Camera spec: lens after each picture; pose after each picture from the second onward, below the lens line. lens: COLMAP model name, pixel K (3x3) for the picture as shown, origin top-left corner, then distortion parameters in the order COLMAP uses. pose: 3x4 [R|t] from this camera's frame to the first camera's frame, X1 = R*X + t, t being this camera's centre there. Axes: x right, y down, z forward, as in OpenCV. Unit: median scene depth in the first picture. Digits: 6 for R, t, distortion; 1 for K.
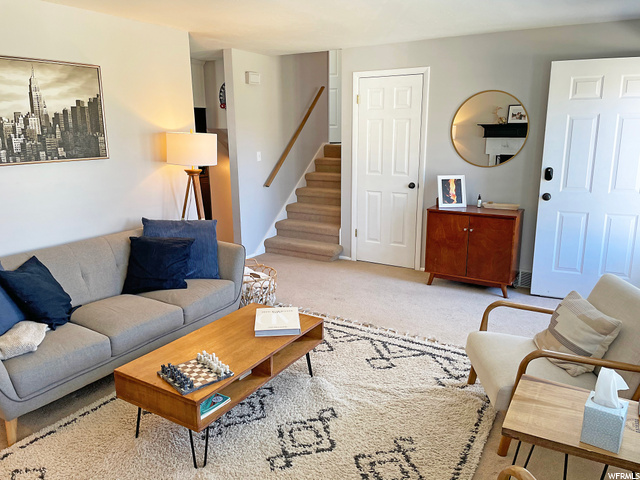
lens RADIAL K [[487.6, 0, 320.9], [0, 487.6, 233.0], [0, 0, 1]] dist [0.038853, -0.041453]
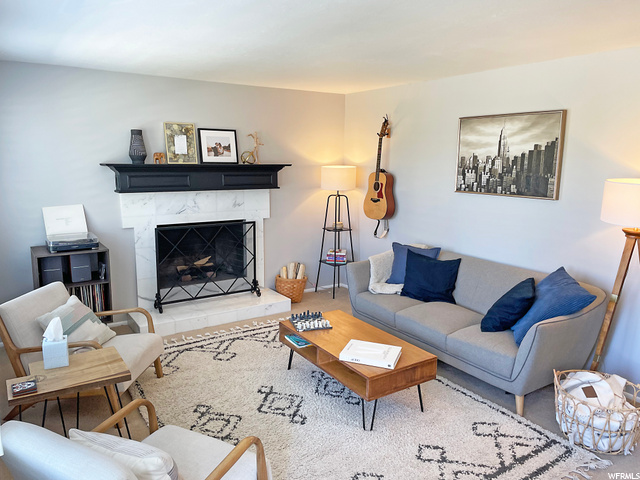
lens RADIAL K [[487.6, 0, 321.2], [0, 487.6, 245.2], [0, 0, 1]] dist [0.038853, -0.041453]
pose [[-0.444848, 0.171163, -0.879098, 0.762677], [-0.196175, 0.939109, 0.282118, -0.287002], [0.873857, 0.297957, -0.384182, 1.117974]]
